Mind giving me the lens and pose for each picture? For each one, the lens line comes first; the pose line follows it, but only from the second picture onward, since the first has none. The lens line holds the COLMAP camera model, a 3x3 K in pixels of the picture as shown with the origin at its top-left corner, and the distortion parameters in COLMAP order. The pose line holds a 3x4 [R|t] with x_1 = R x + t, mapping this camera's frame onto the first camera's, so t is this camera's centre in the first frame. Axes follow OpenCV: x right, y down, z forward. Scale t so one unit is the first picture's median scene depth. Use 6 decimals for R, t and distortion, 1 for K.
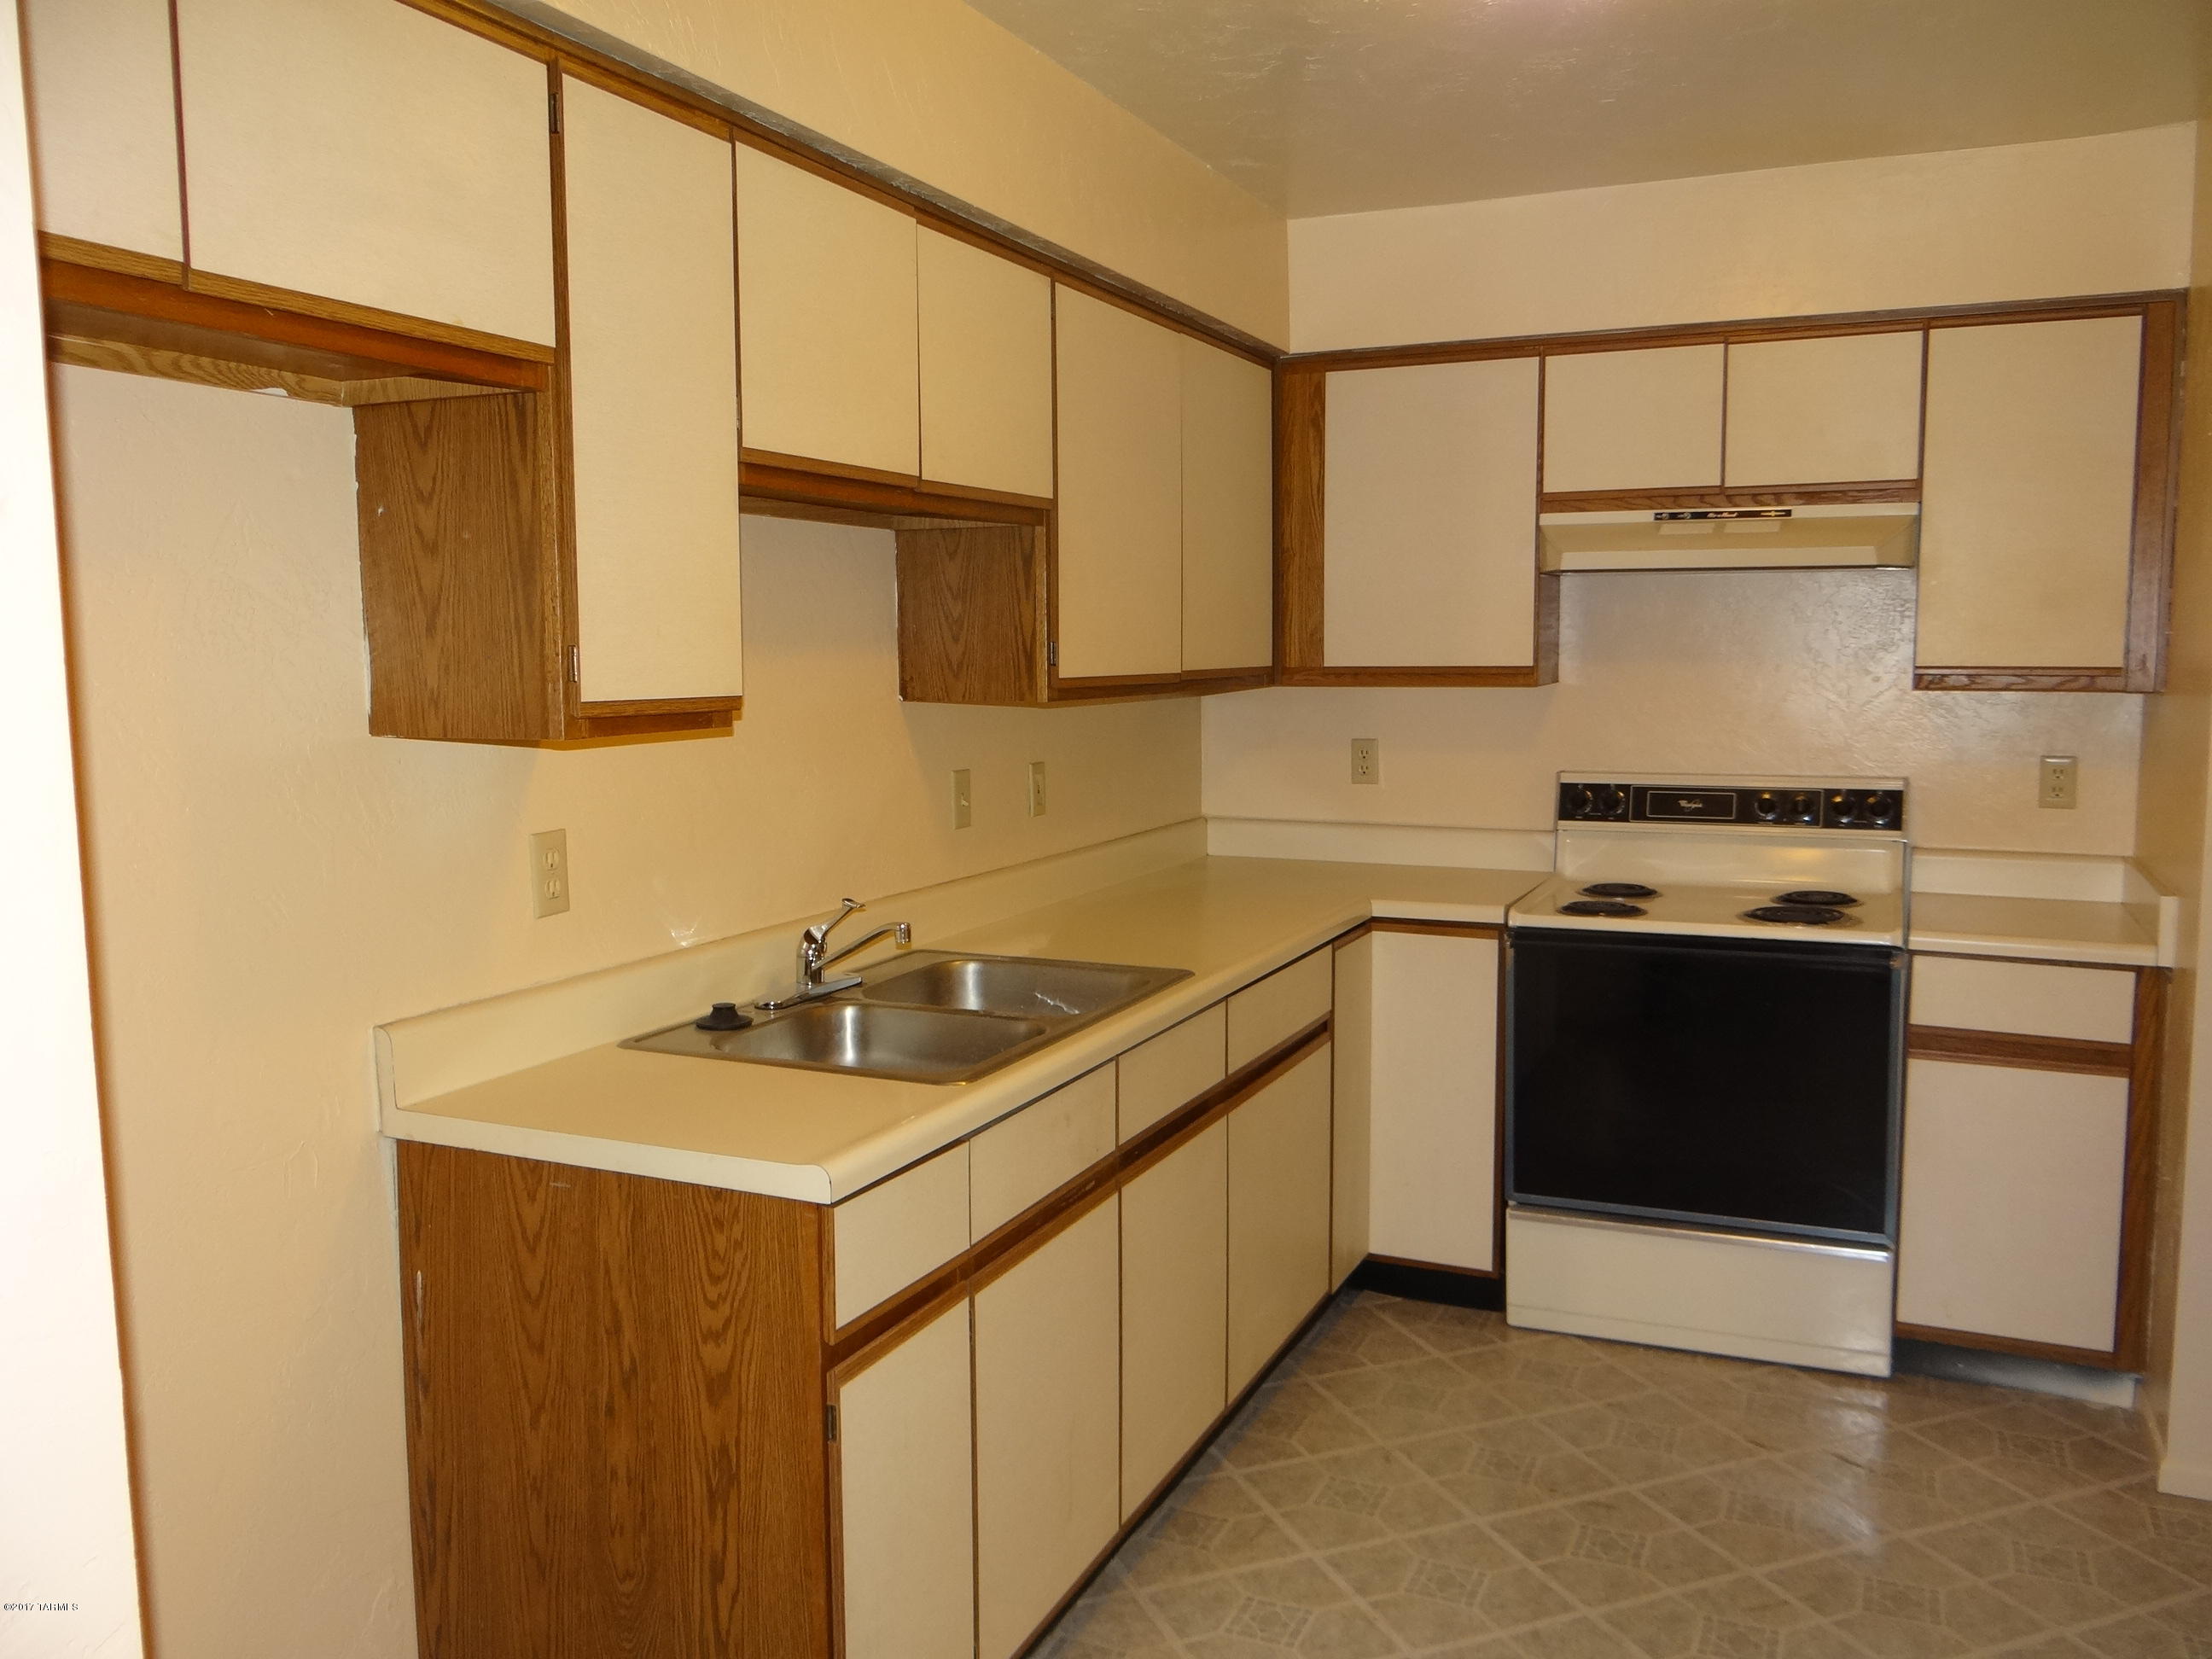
lens RADIAL K [[1753.2, 0, 1108.2], [0, 1753.2, 815.9], [0, 0, 1]] dist [0.003917, -0.012352]
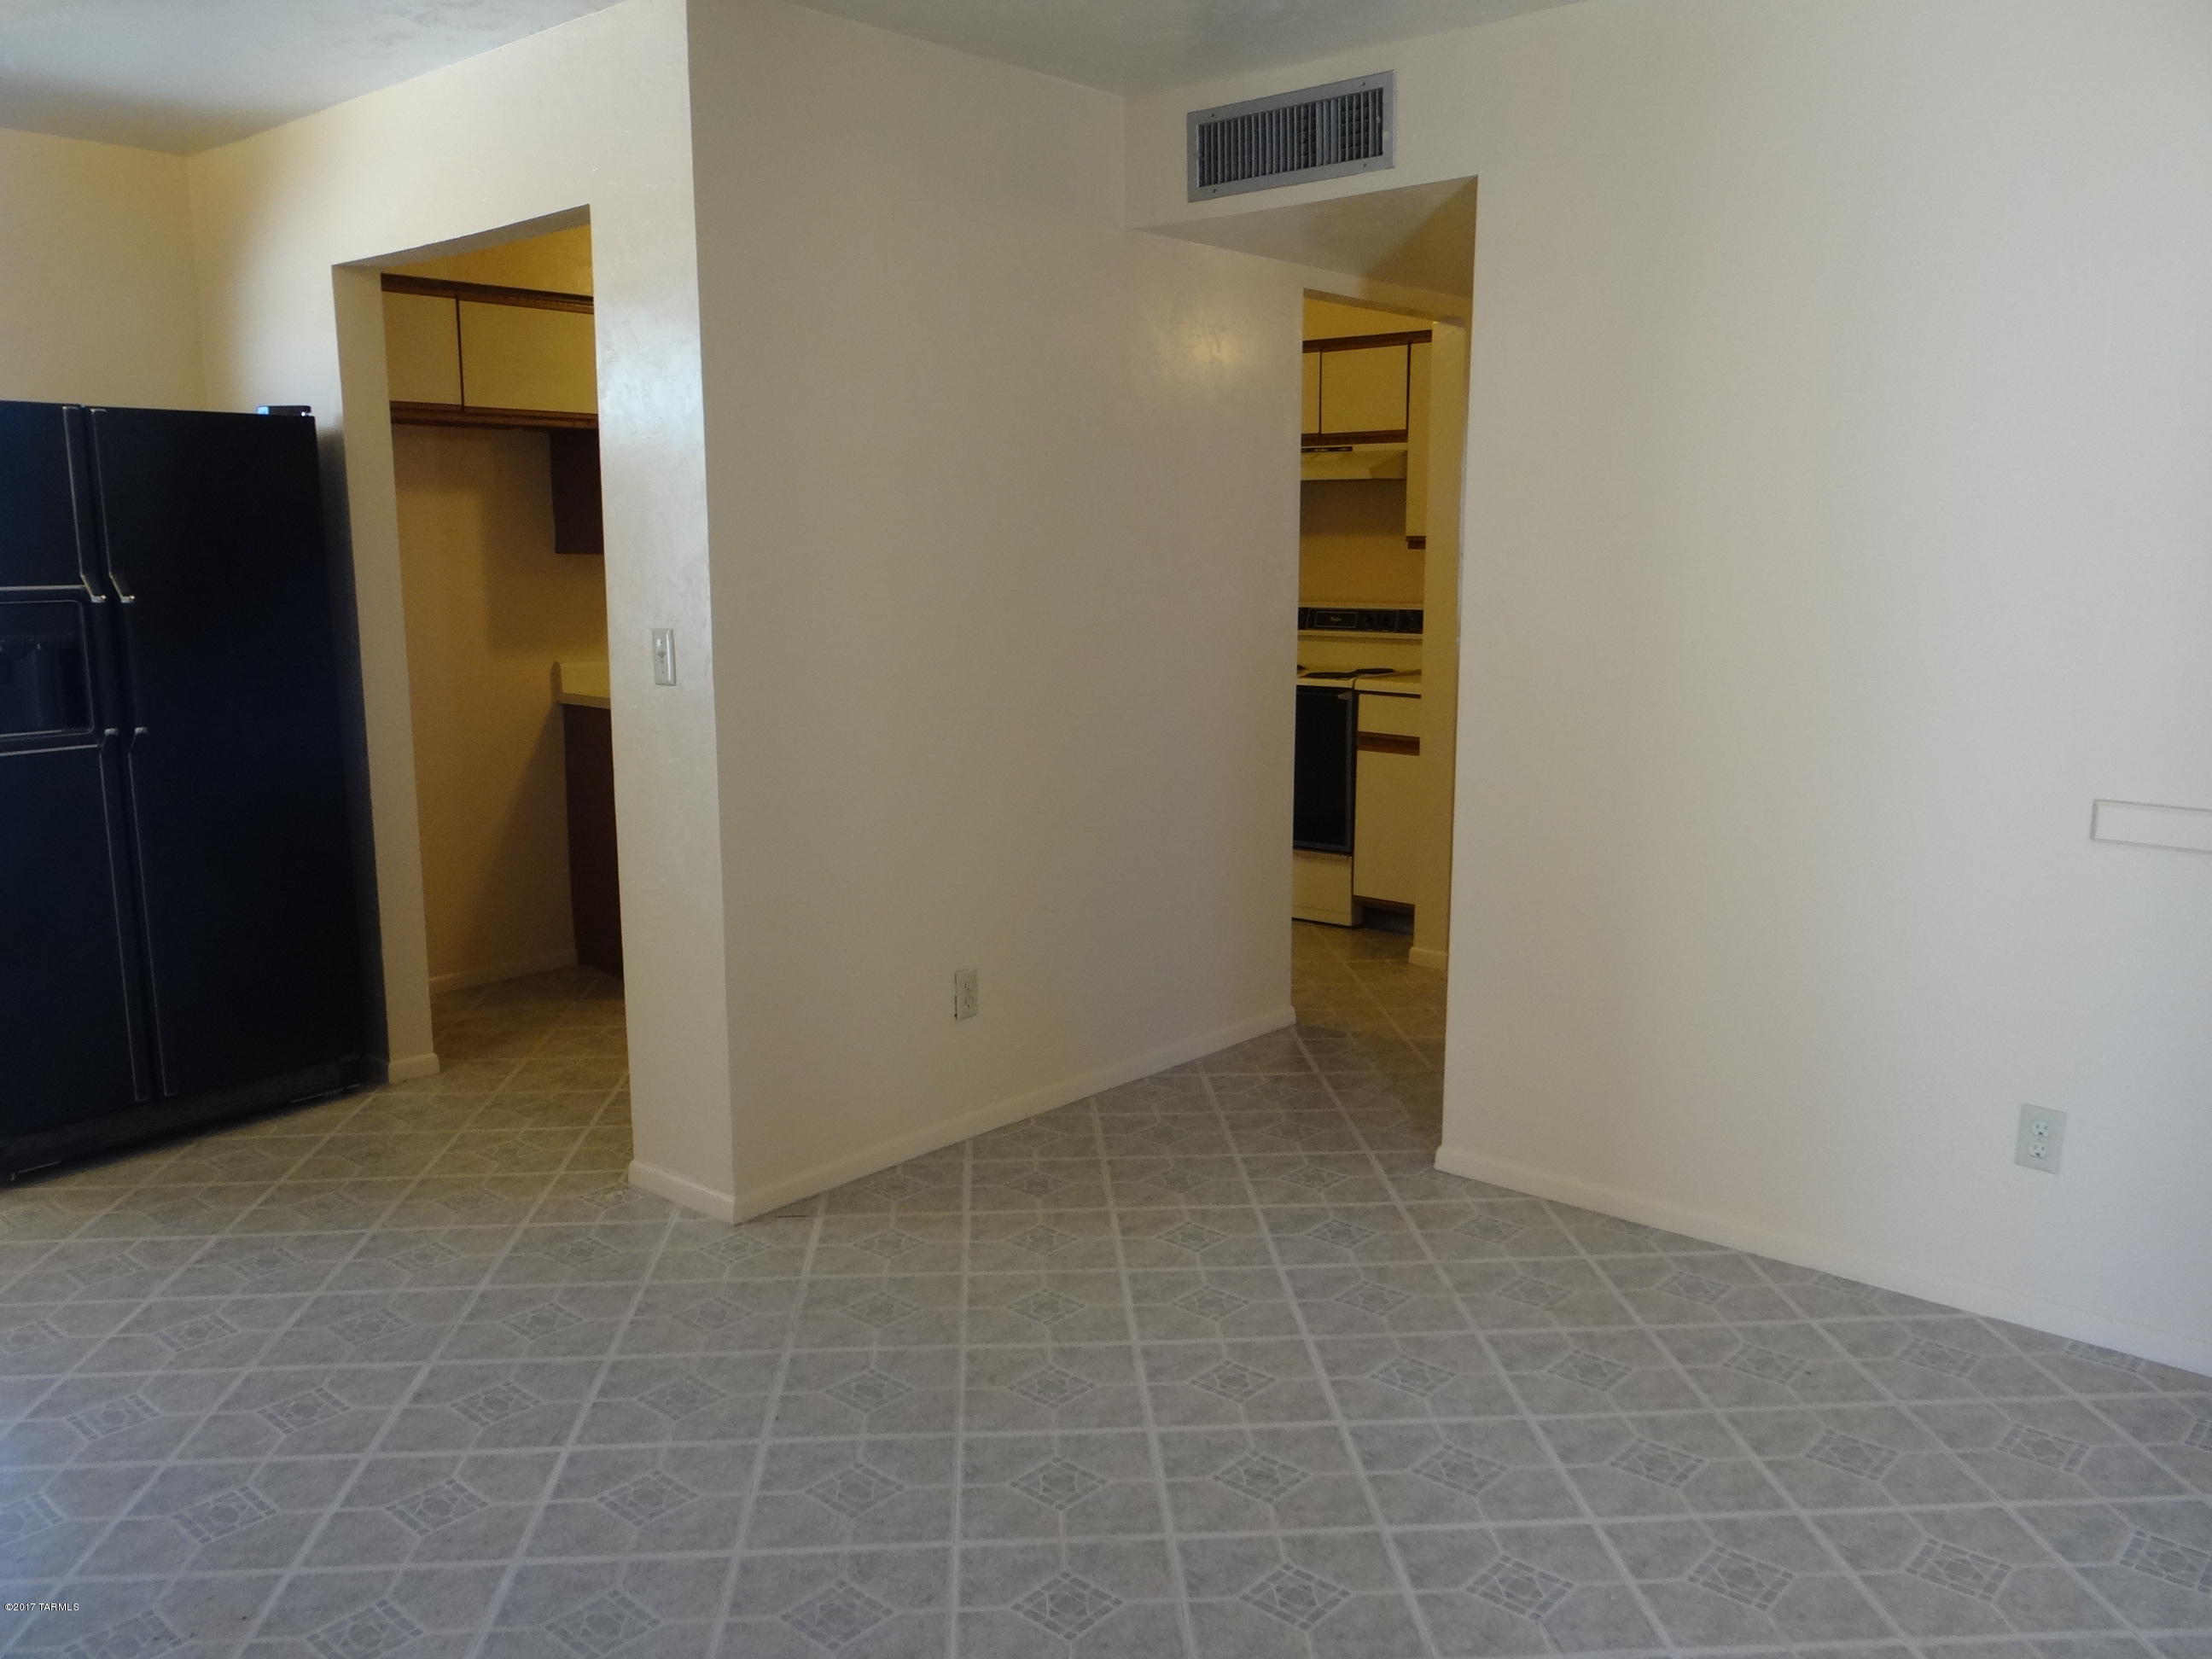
lens RADIAL K [[1753.2, 0, 1110.3], [0, 1753.2, 821.6], [0, 0, 1]] dist [0.003917, -0.012352]
pose [[0.956450, 0.047589, -0.287989, 0.796676], [-0.028561, 0.997144, 0.069919, 0.097991], [0.290494, -0.058649, 0.955078, -0.901170]]
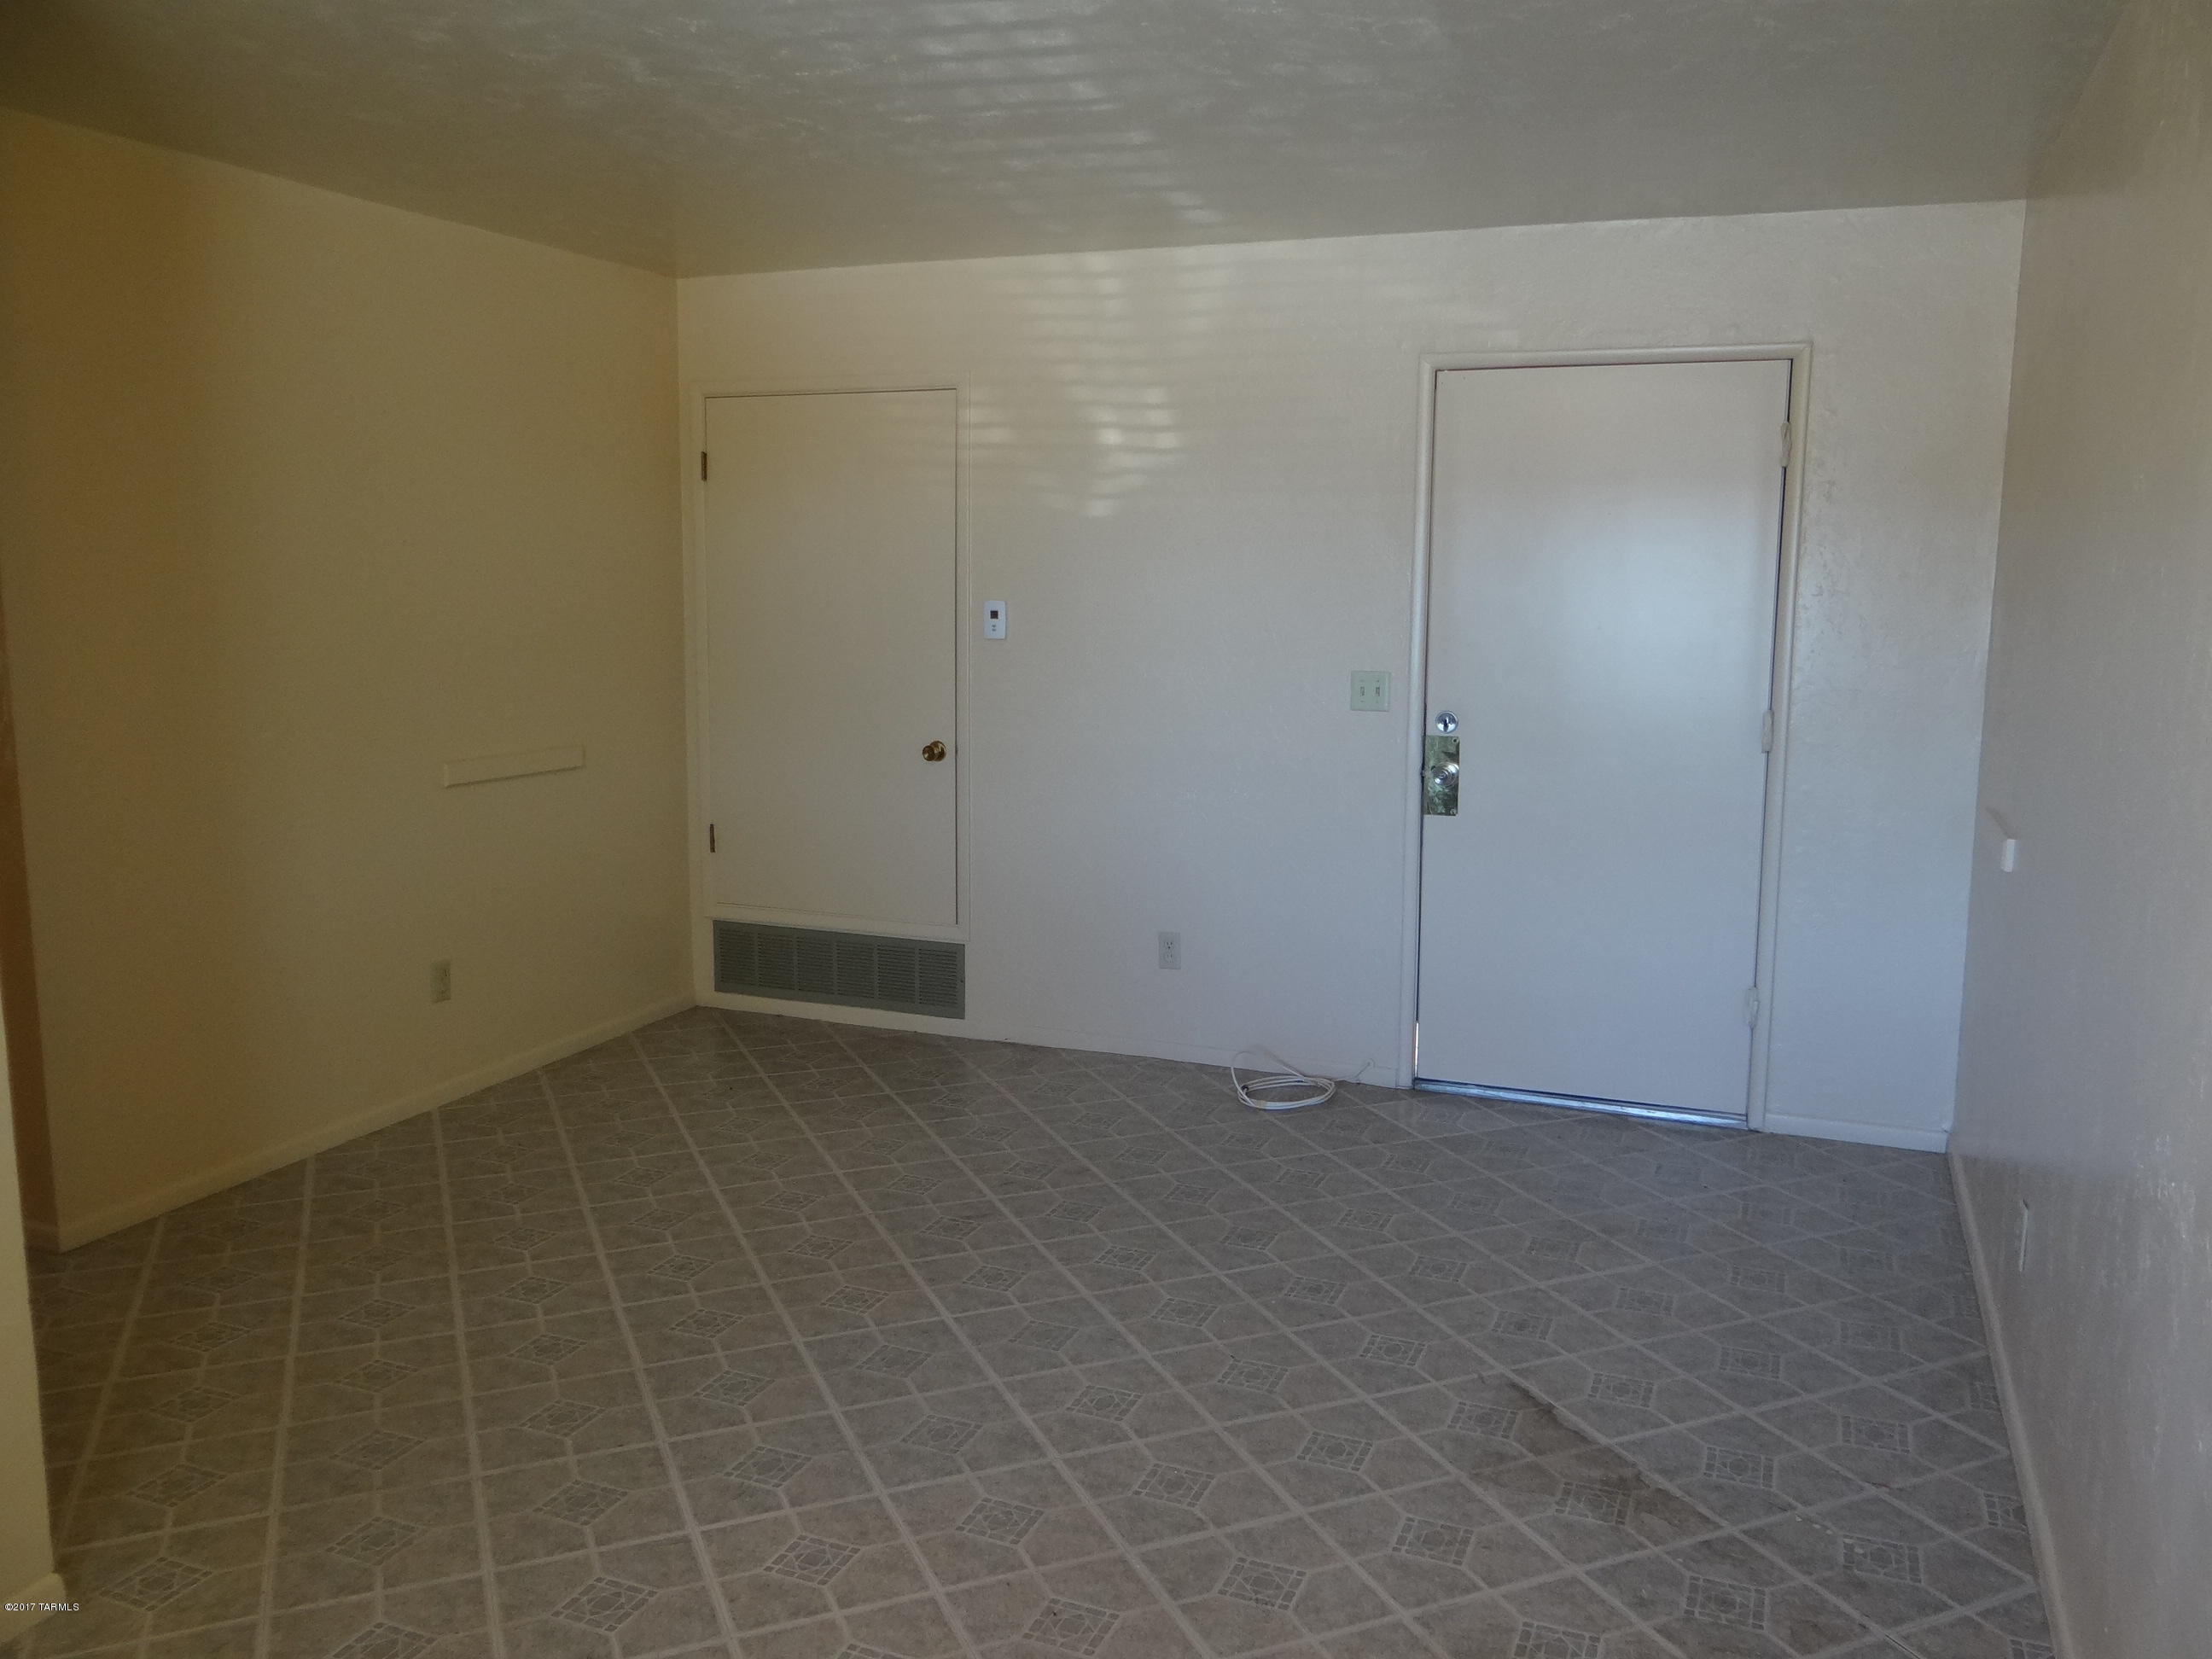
lens RADIAL K [[1753.2, 0, 1118.5], [0, 1753.2, 831.9], [0, 0, 1]] dist [0.003917, -0.012352]
pose [[-0.034940, -0.147603, 0.988429, -0.511753], [0.099583, 0.983597, 0.150402, 0.029235], [-0.994416, 0.103686, -0.019668, -0.390190]]
